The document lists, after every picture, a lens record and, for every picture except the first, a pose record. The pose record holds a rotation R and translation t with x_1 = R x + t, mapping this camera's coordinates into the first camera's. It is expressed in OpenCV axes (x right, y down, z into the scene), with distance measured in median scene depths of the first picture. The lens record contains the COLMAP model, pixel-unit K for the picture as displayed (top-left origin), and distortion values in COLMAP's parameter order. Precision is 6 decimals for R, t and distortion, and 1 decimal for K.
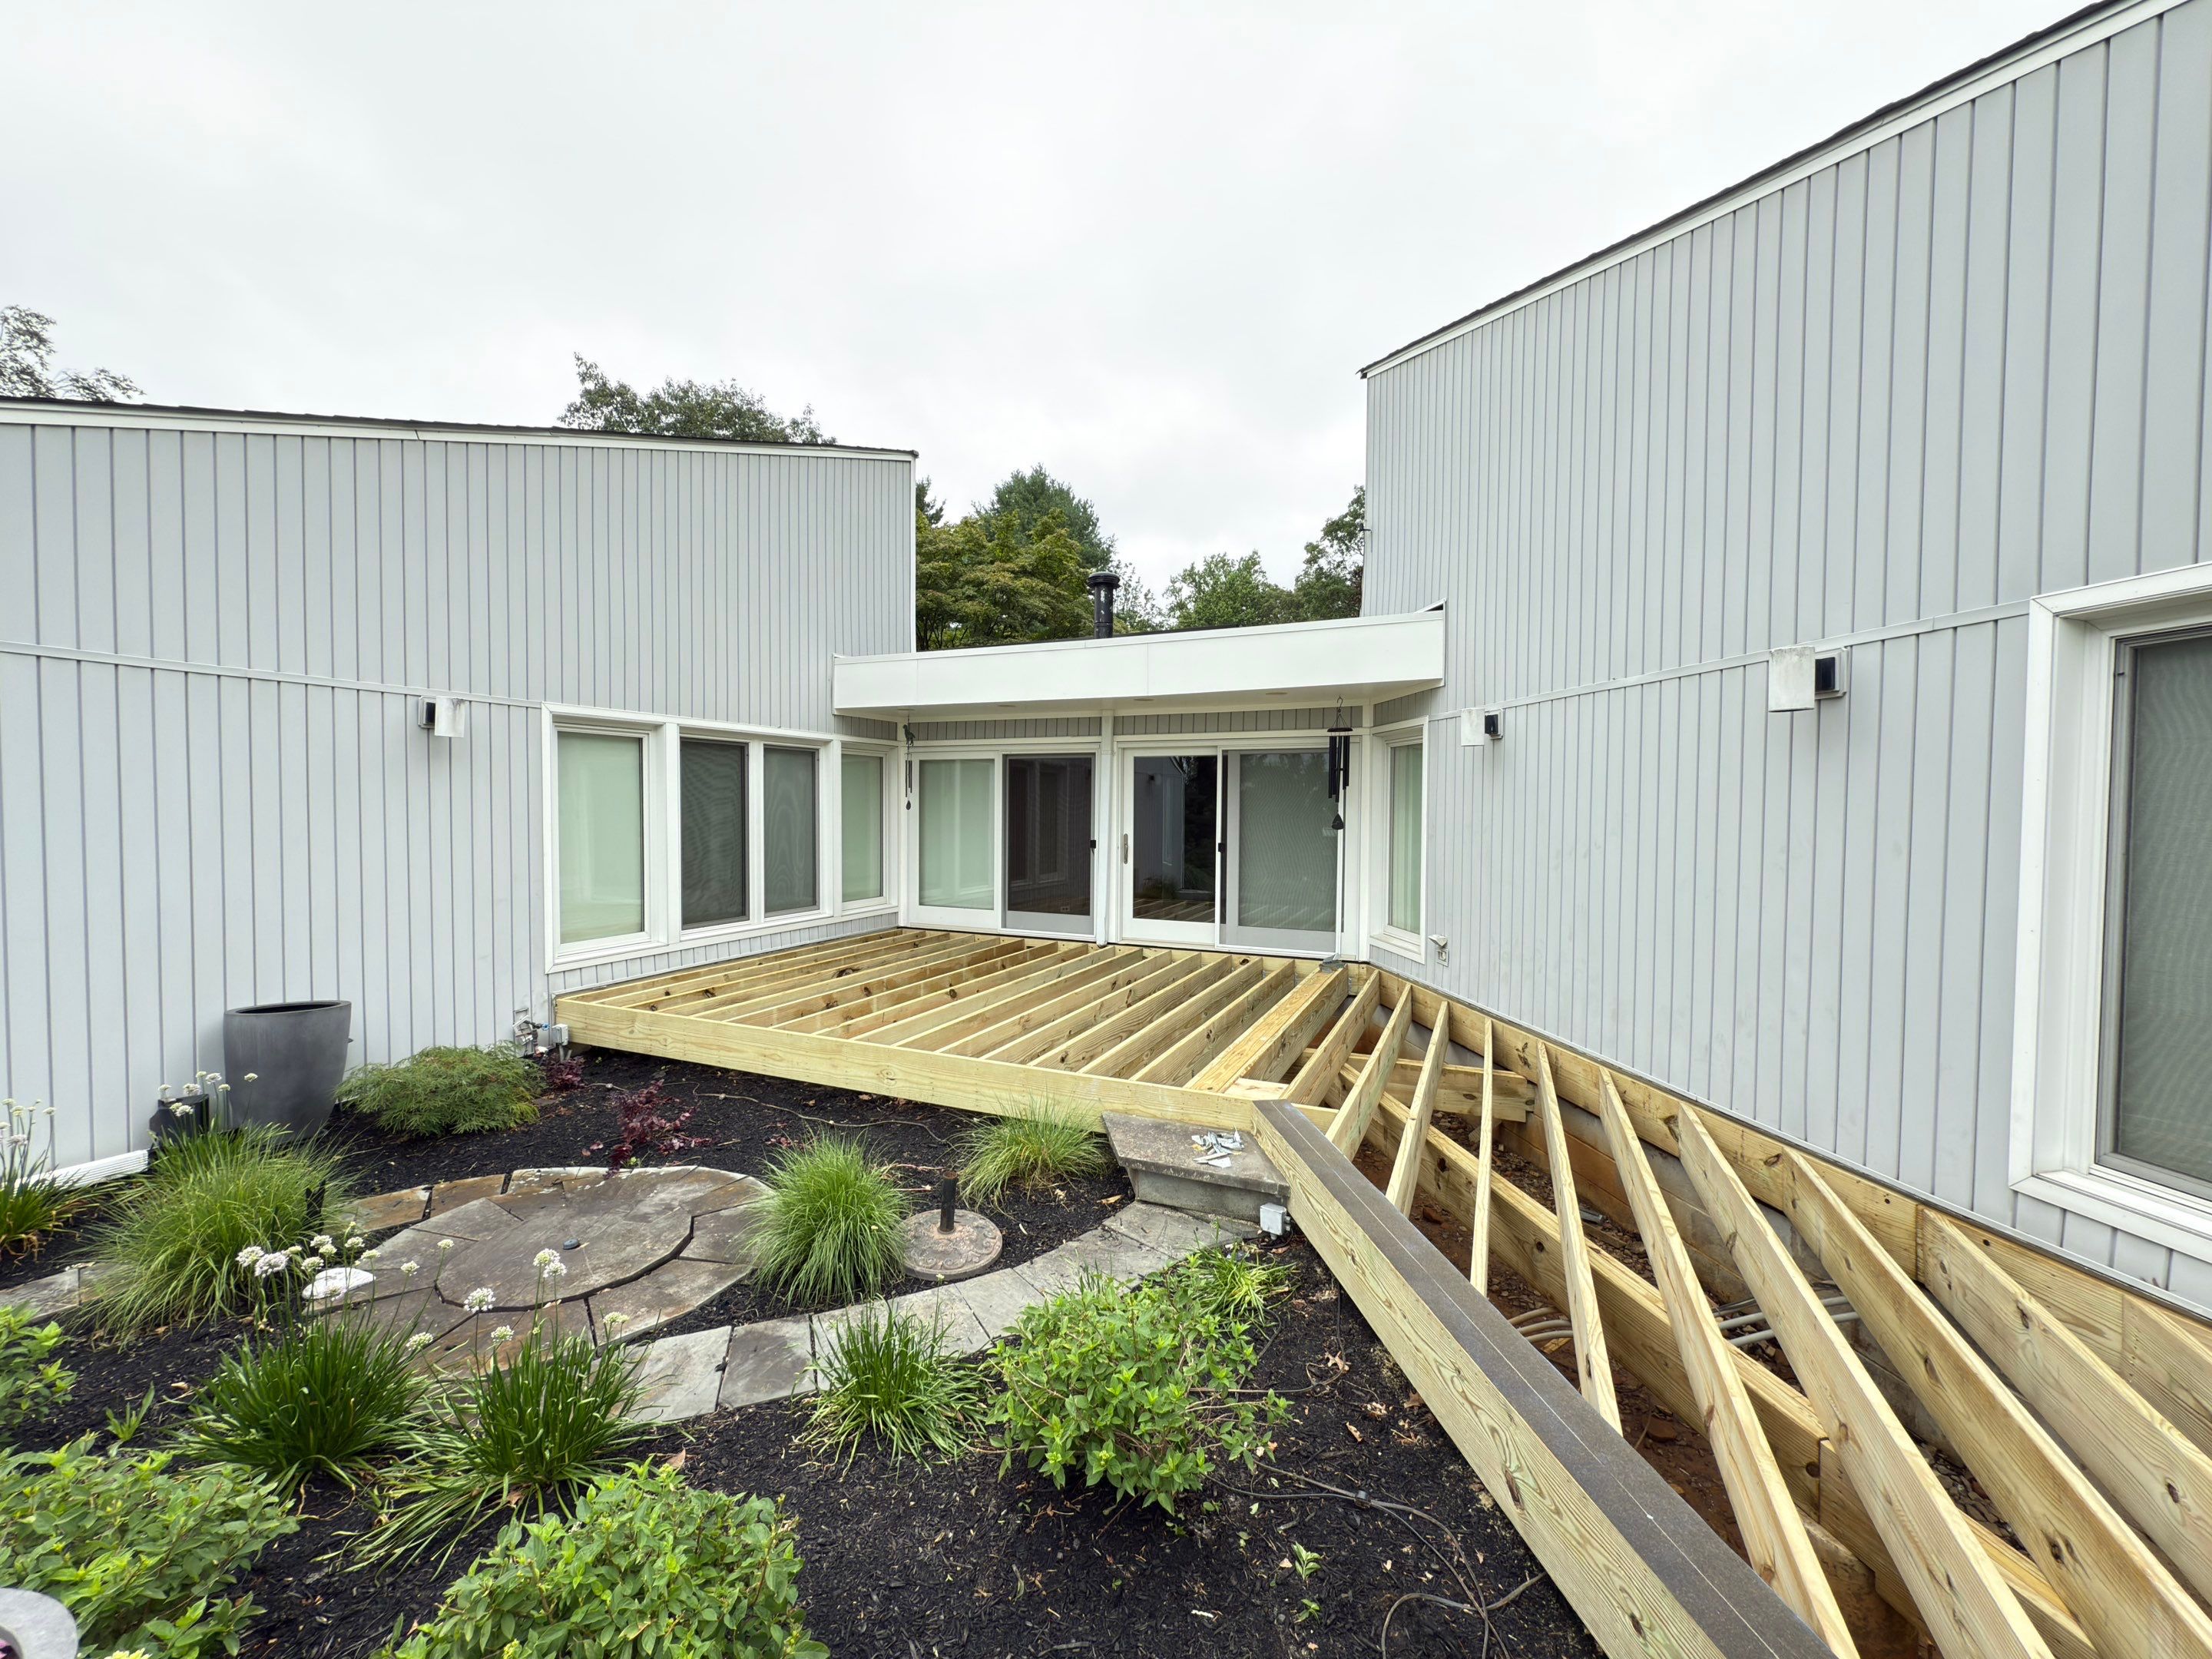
lens RADIAL K [[877.8, 0, 1106.0], [0, 877.8, 829.5], [0, 0, 1]] dist [-0.000760, -0.000148]
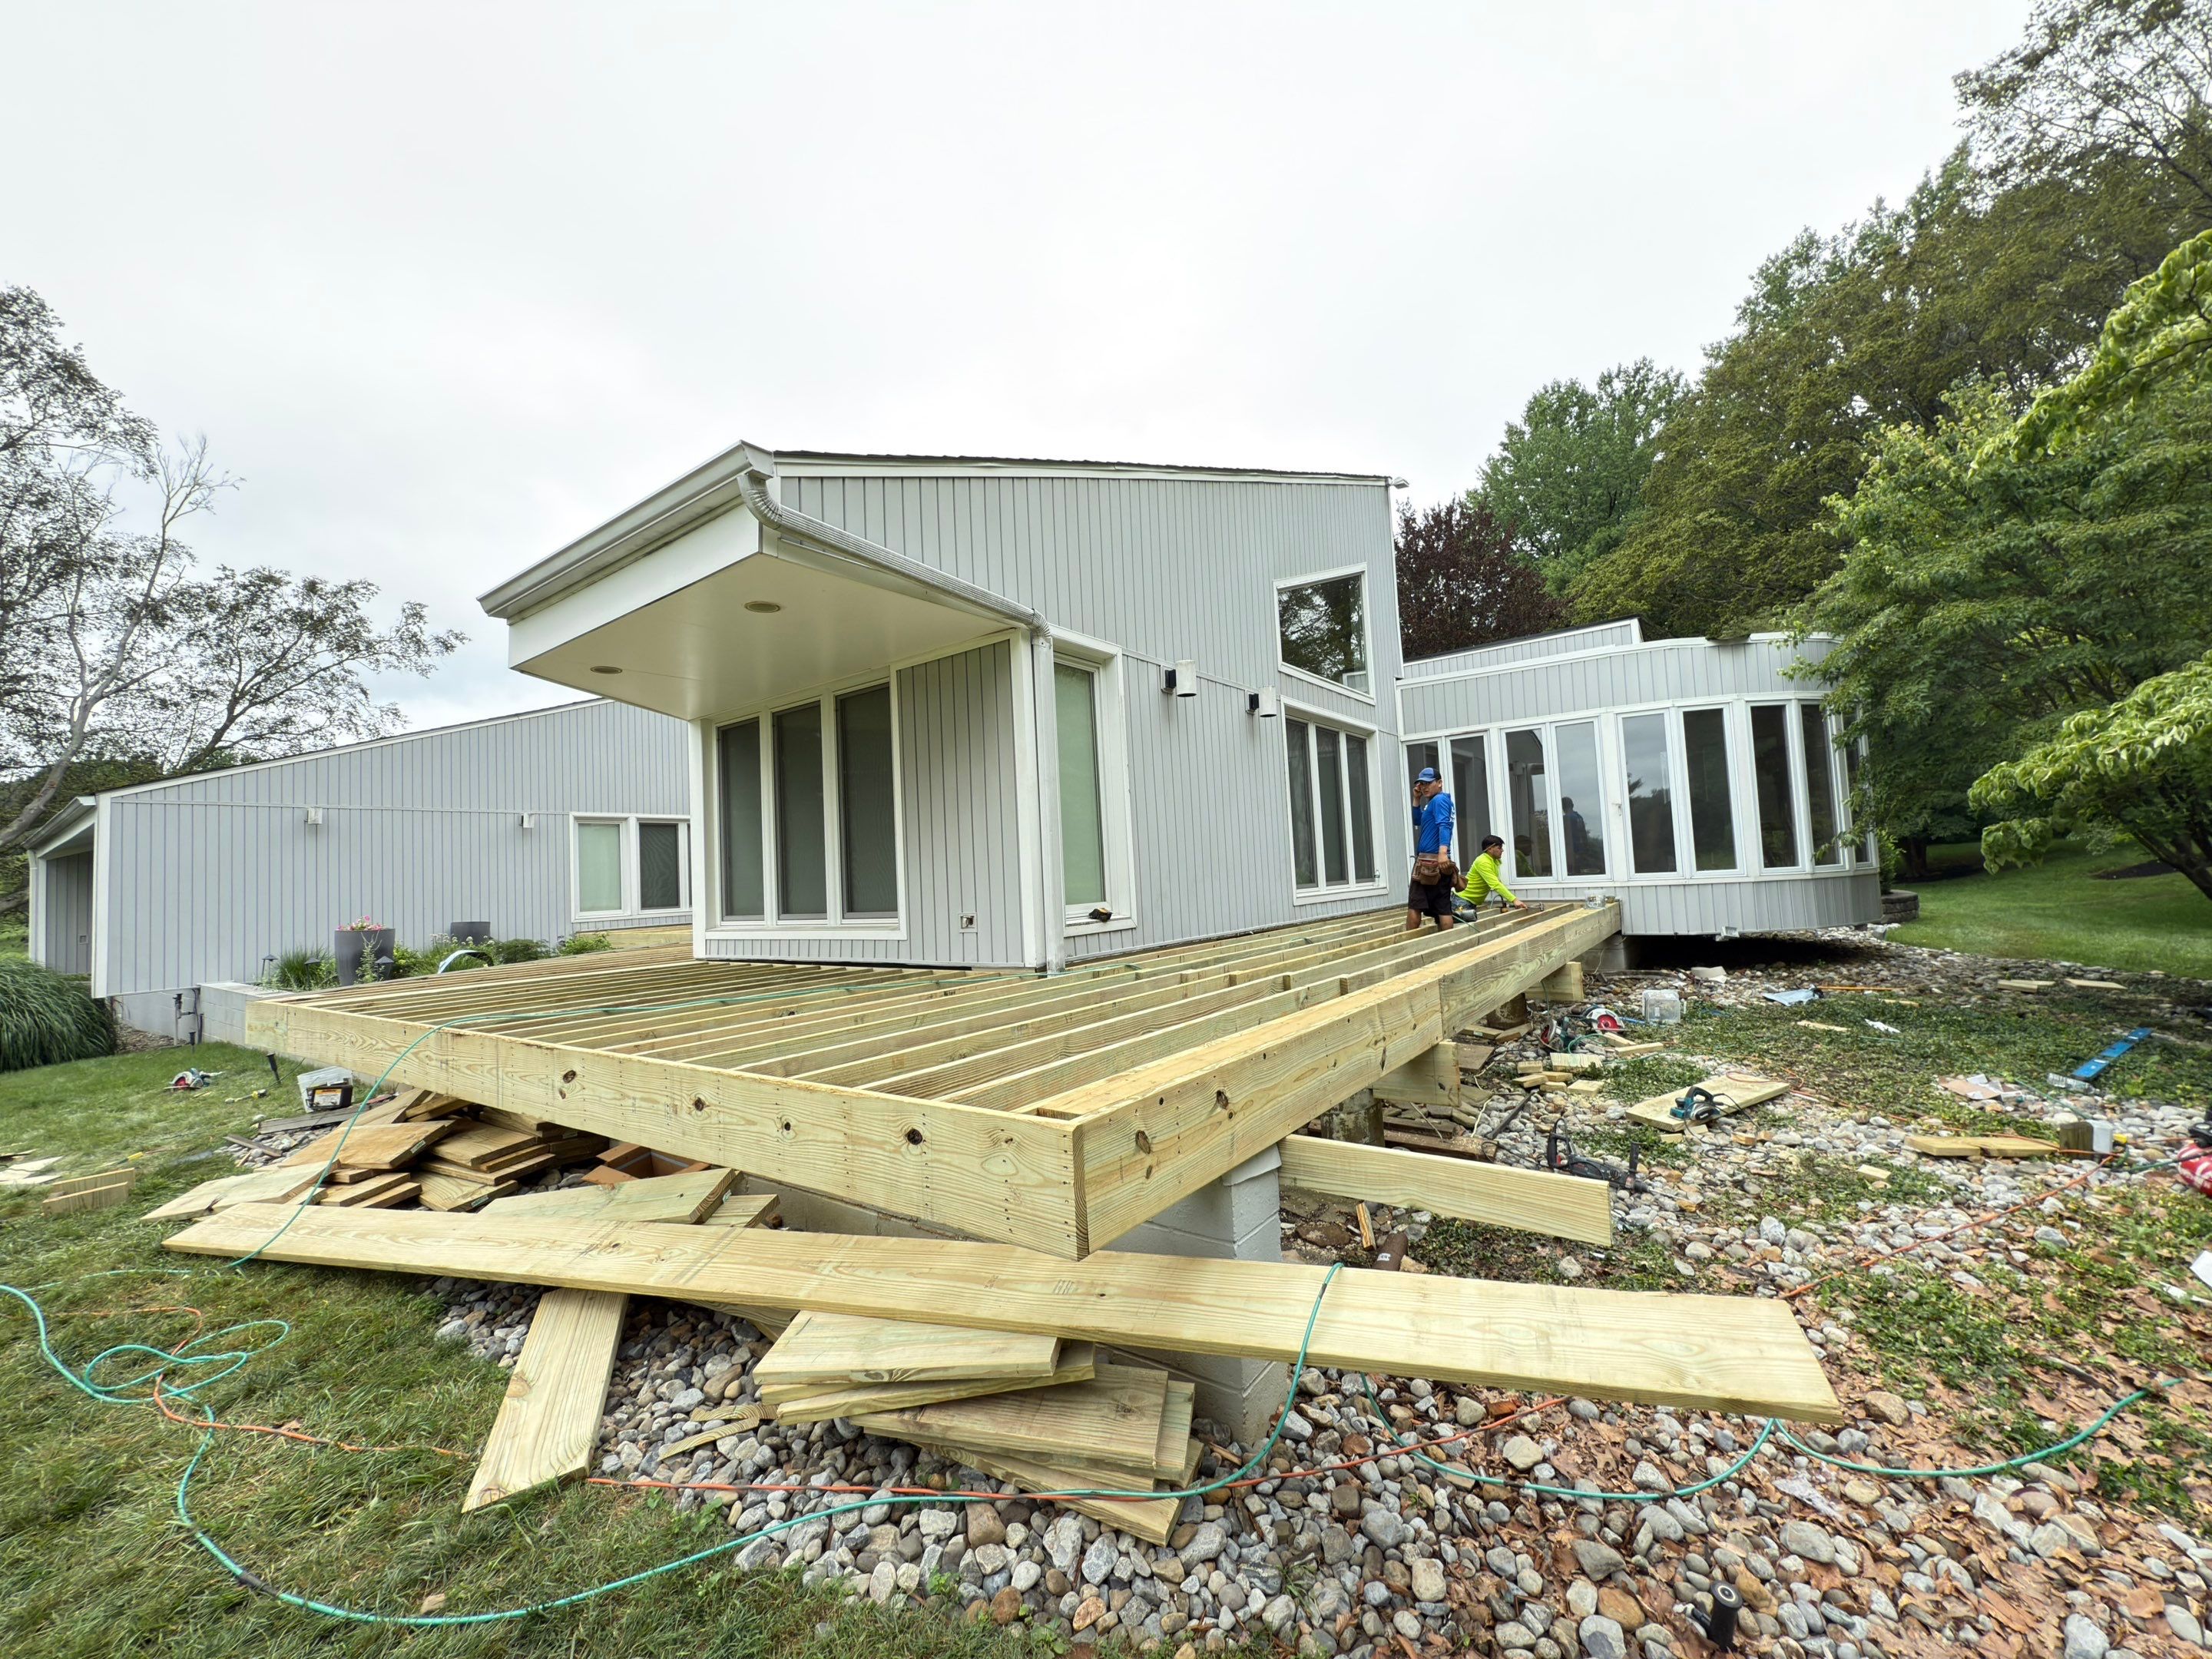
lens RADIAL K [[865.2, 0, 1100.9], [0, 865.2, 839.0], [0, 0, 1]] dist [0.002066, 0.000073]
pose [[0.974373, -0.059528, -0.216917, 0.972012], [0.043681, 0.996063, -0.077139, 0.131722], [0.220655, 0.065687, 0.973138, -0.752211]]
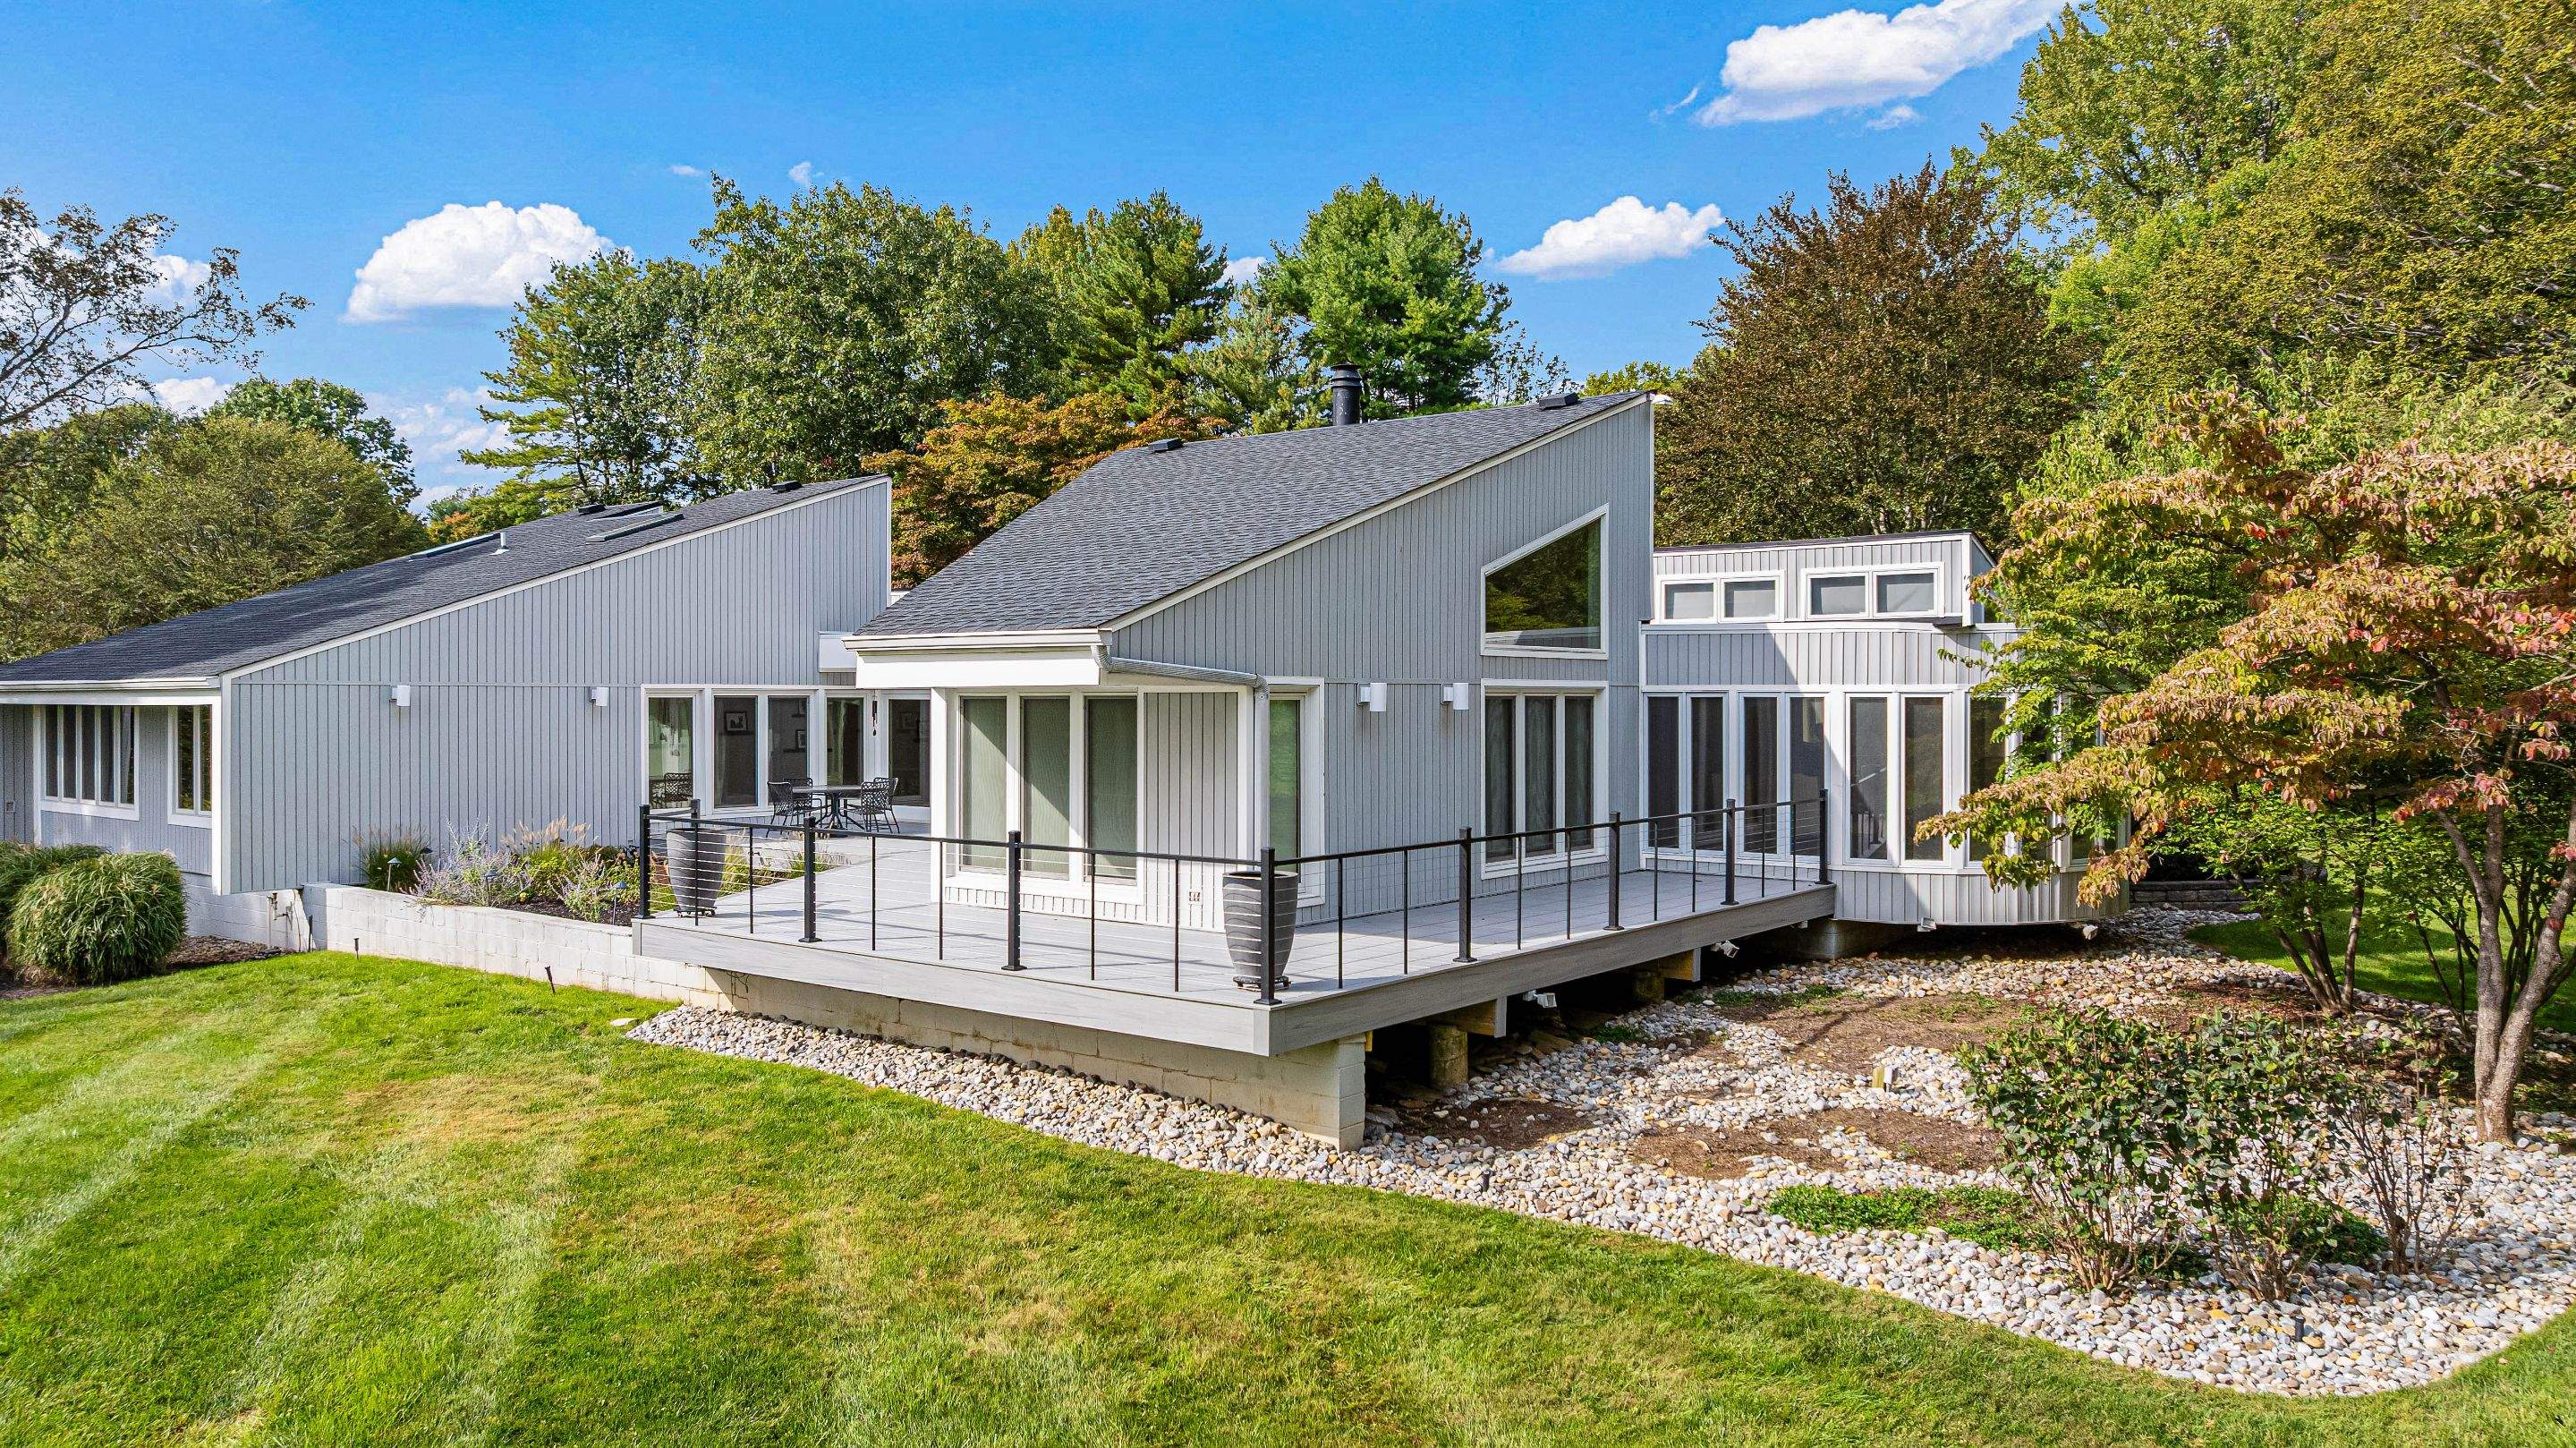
lens RADIAL K [[1794.1, 0, 1298.7], [0, 1794.1, 719.0], [0, 0, 1]] dist [-0.009073, -0.006548]
pose [[0.971110, 0.001791, -0.238626, 1.247233], [-0.006033, 0.999836, -0.017051, -0.005282], [0.238556, 0.017998, 0.970962, -1.816371]]
